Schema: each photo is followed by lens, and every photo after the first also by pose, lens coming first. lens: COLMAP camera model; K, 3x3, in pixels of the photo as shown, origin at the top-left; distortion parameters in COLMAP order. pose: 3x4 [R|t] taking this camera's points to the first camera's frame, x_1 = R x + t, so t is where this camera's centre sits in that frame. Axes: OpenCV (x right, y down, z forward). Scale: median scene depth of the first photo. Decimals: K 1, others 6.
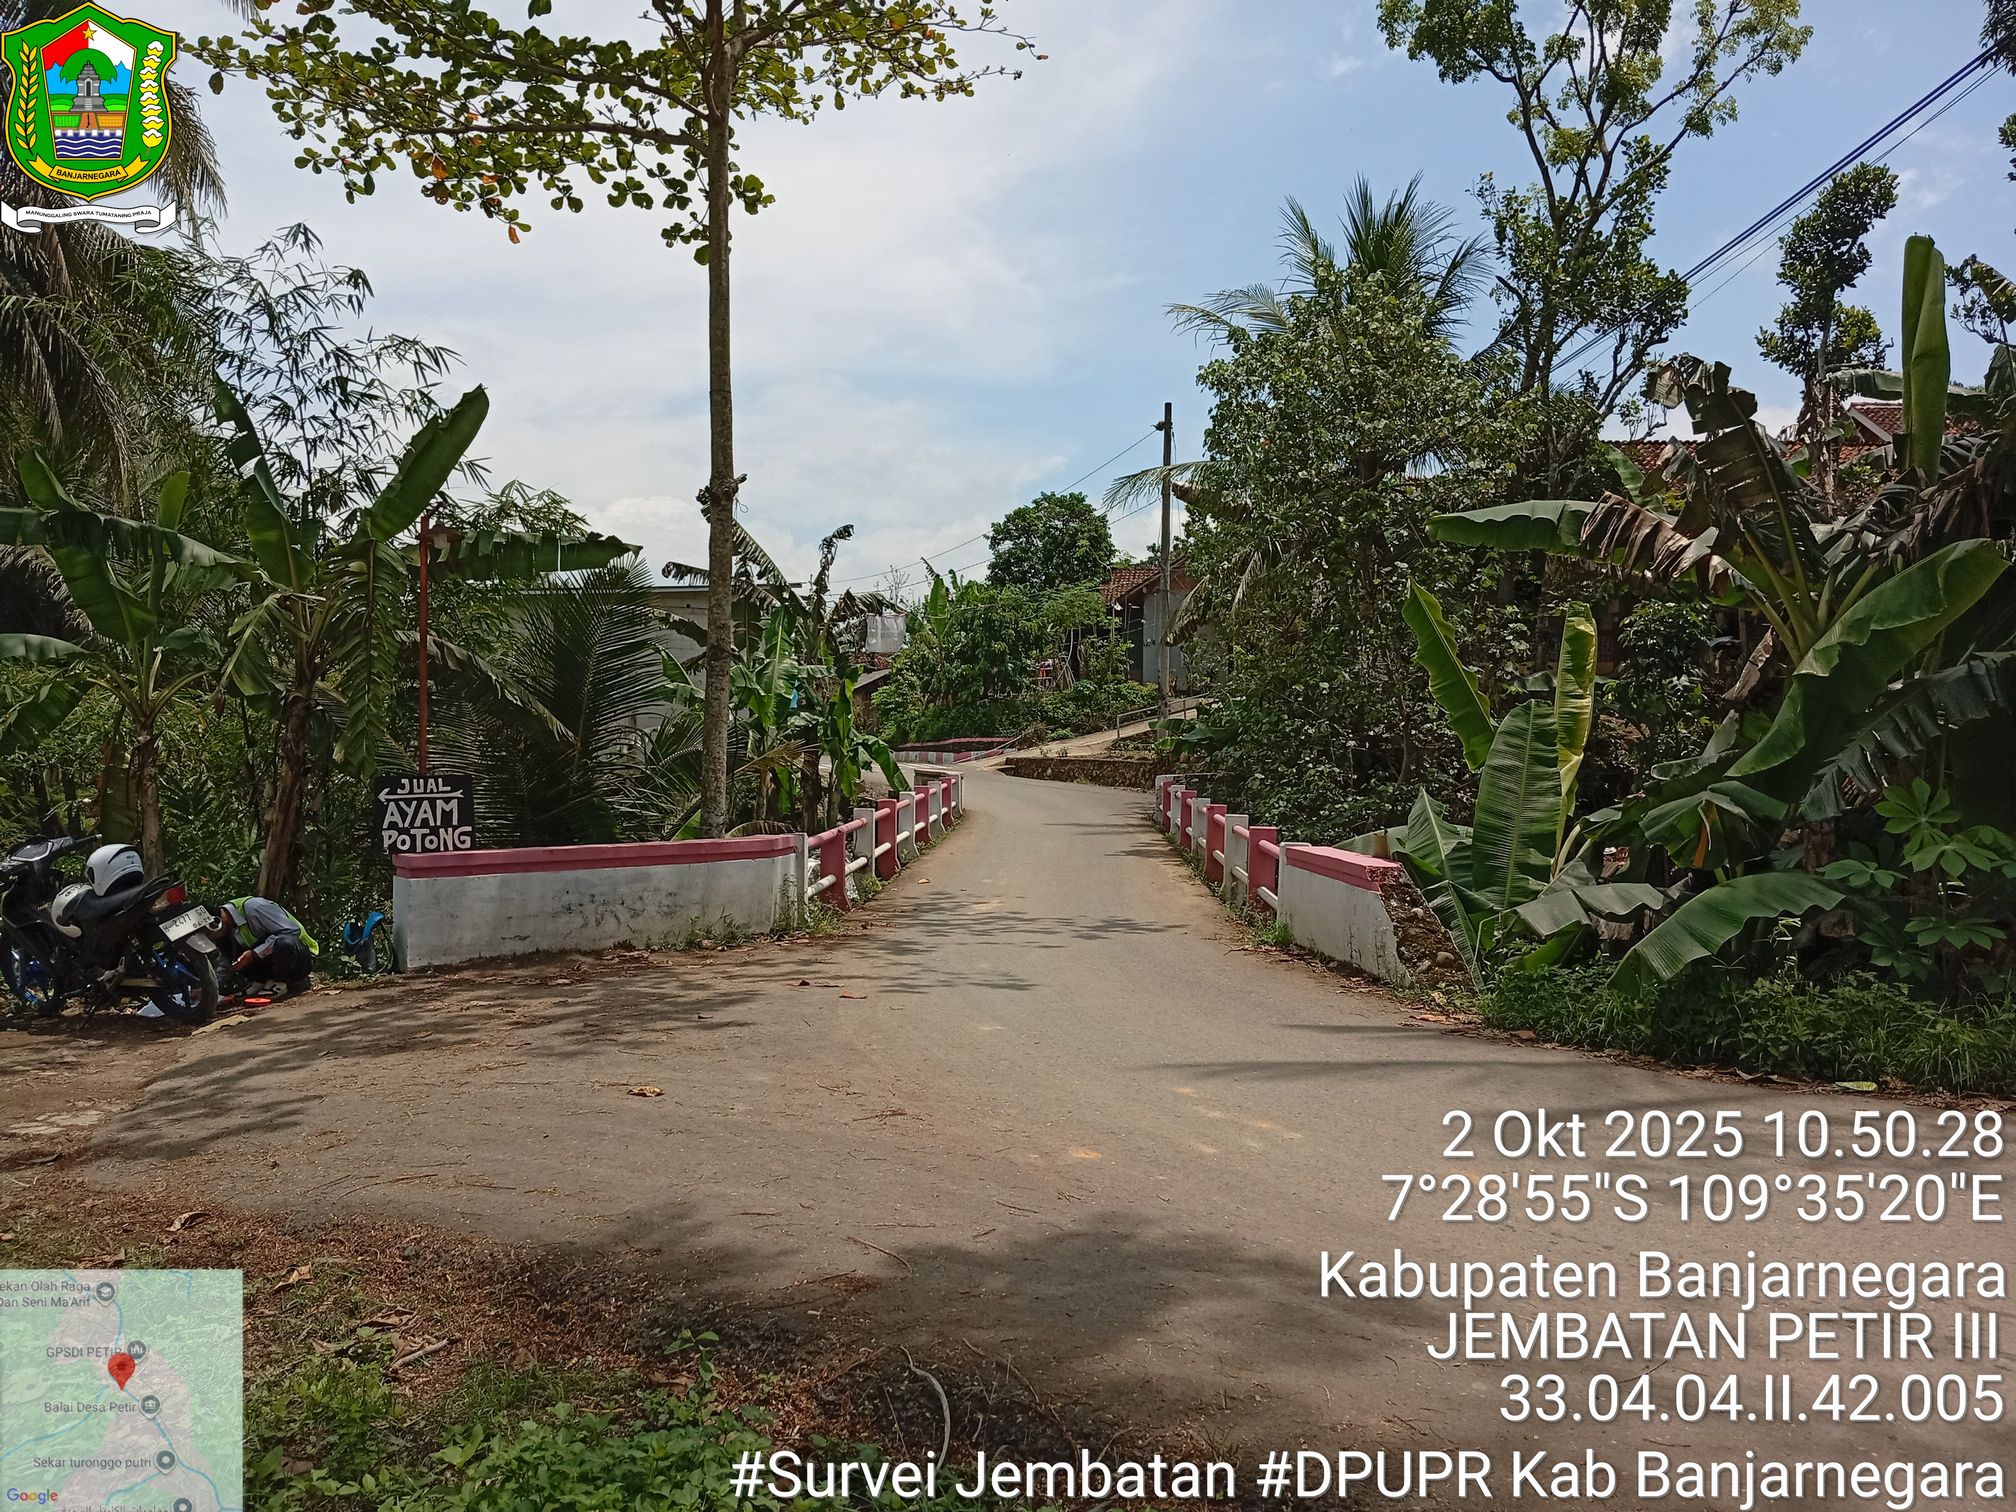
lens RADIAL K [[1573.2, 0, 1000.9], [0, 1573.2, 773.2], [0, 0, 1]] dist [0.036465, -0.072578]
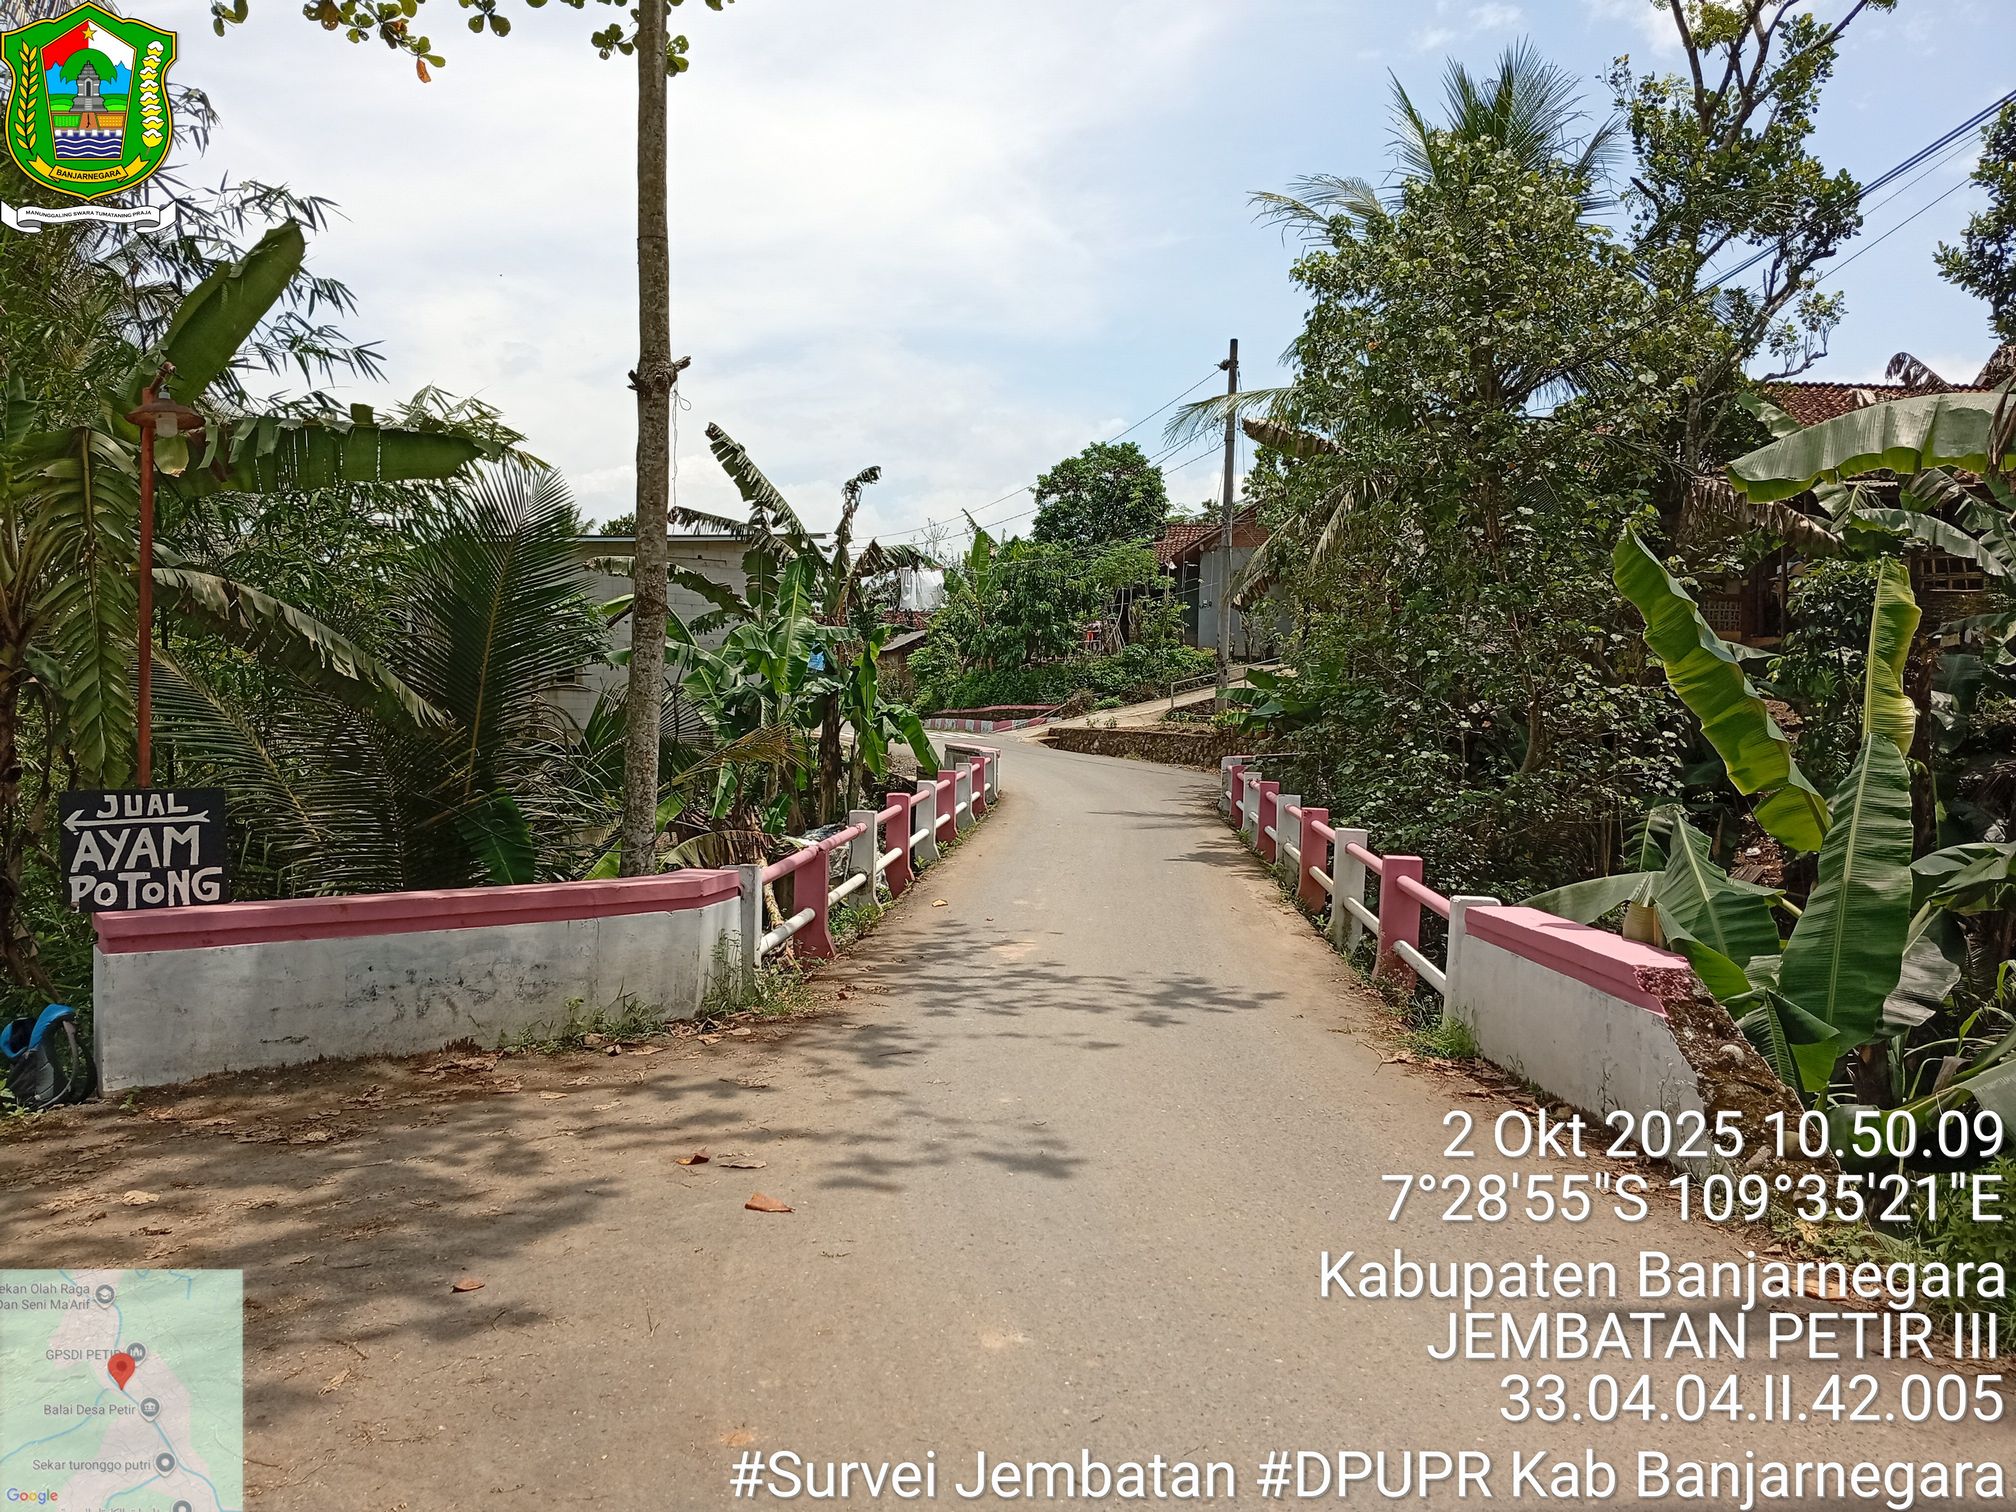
lens RADIAL K [[1573.2, 0, 1010.3], [0, 1573.2, 755.5], [0, 0, 1]] dist [0.036465, -0.072578]
pose [[0.999675, 0.013455, -0.021632, 0.001095], [-0.013164, 0.999822, 0.013509, -0.009454], [0.021810, -0.013220, 0.999675, 0.133696]]
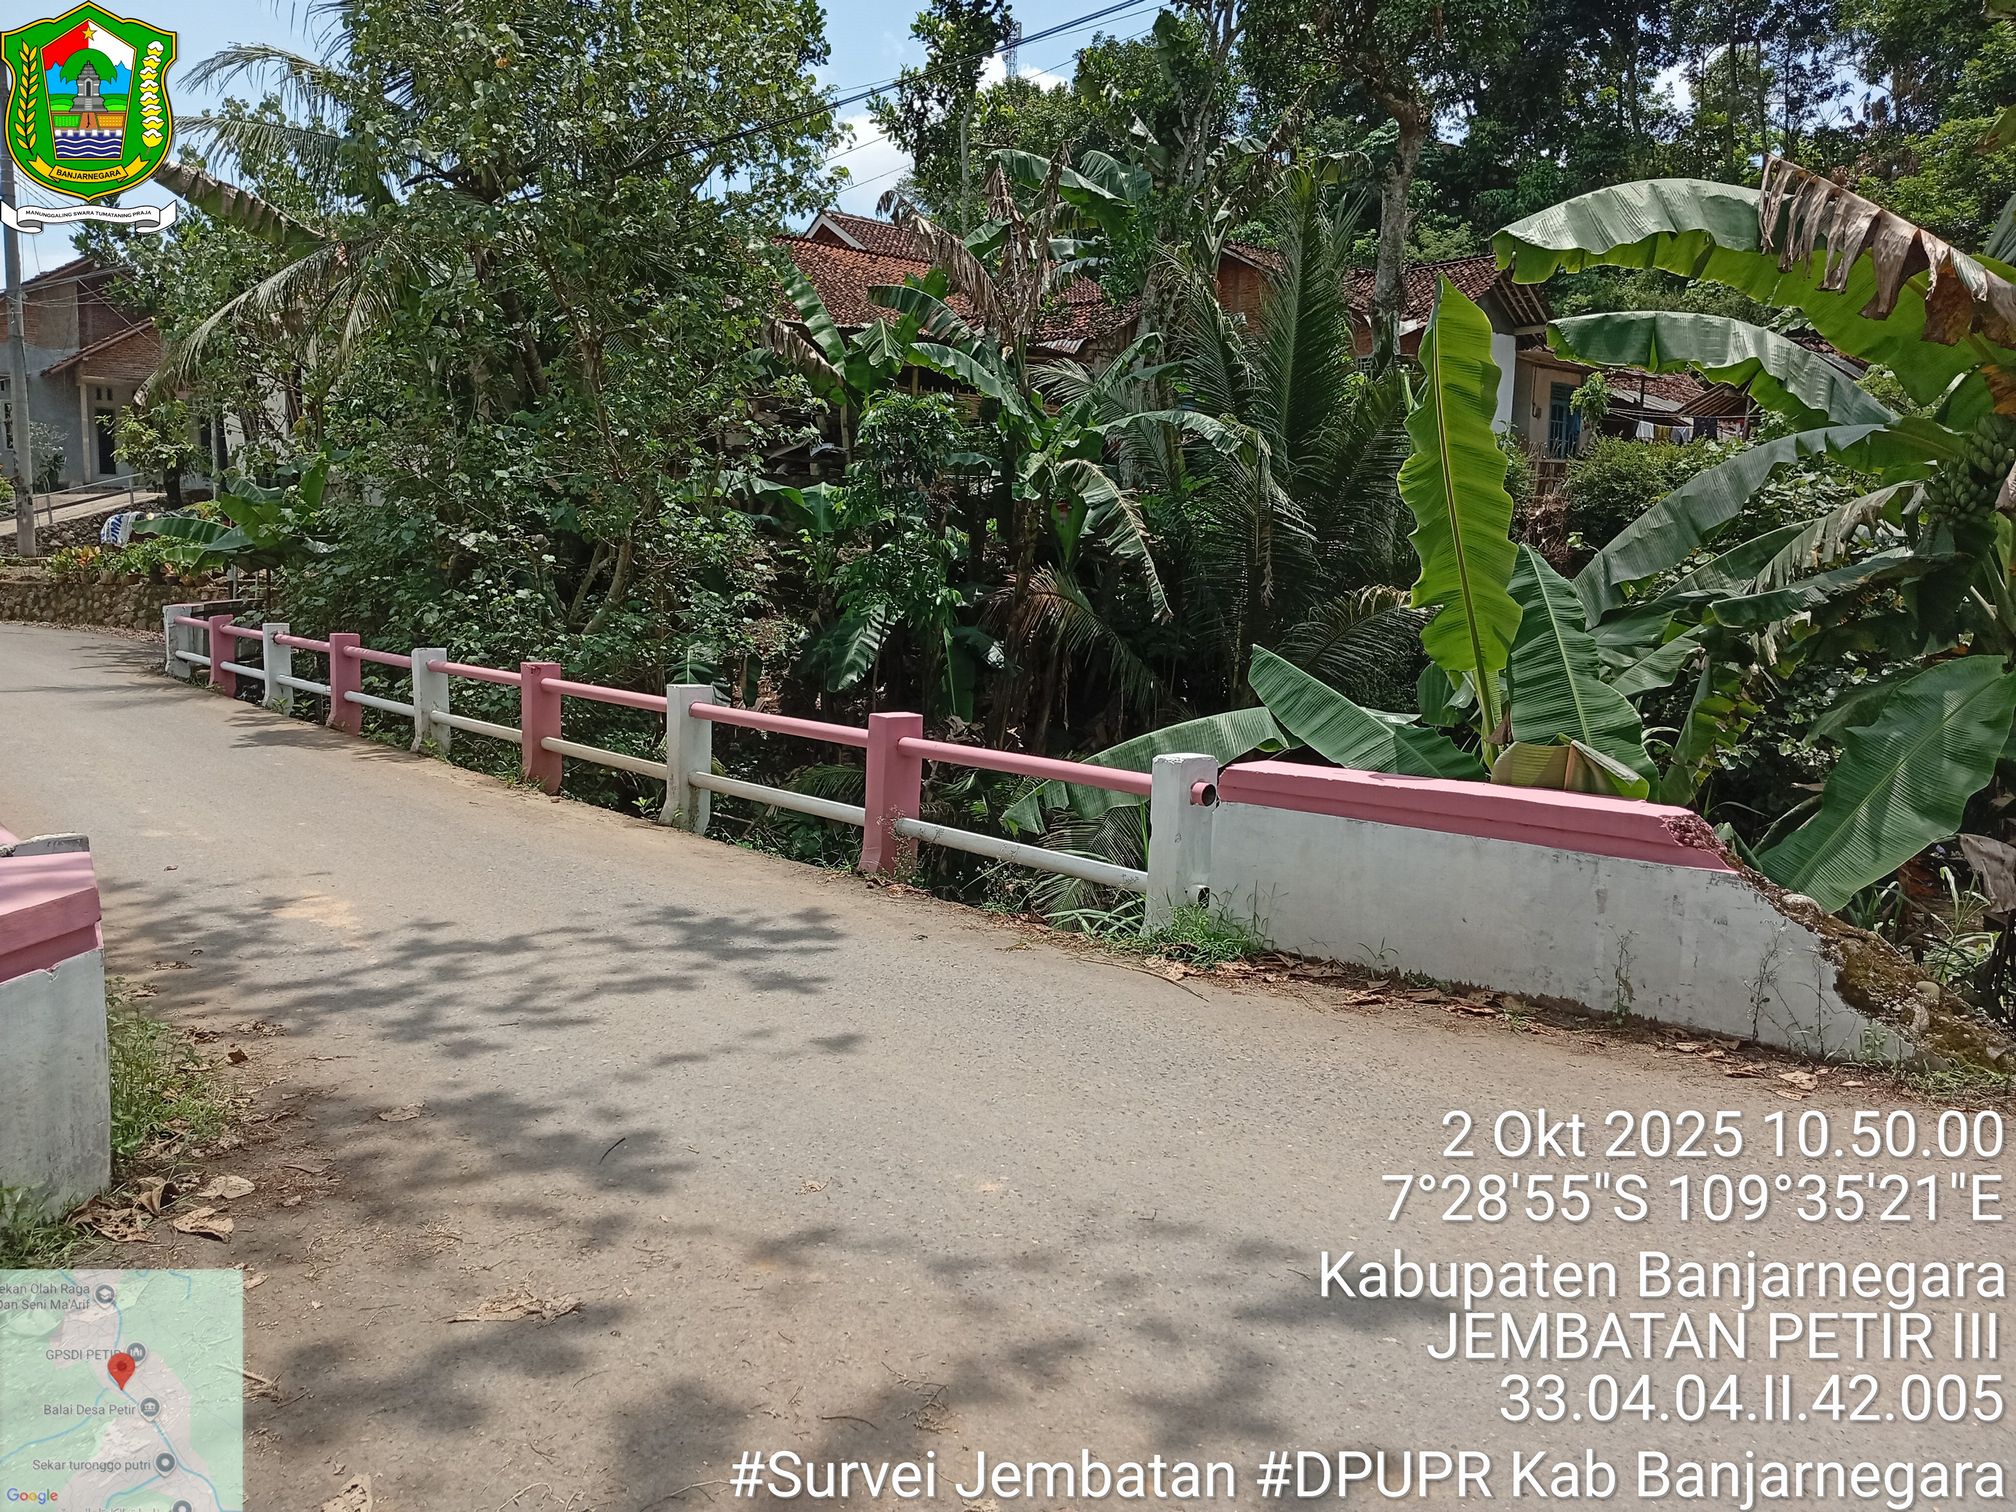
lens RADIAL K [[1573.2, 0, 1018.8], [0, 1573.2, 760.6], [0, 0, 1]] dist [0.036465, -0.072578]
pose [[0.720111, -0.076249, 0.689657, -0.093157], [0.003033, 0.994280, 0.106761, -0.003709], [-0.693853, -0.074788, 0.716223, 0.280962]]
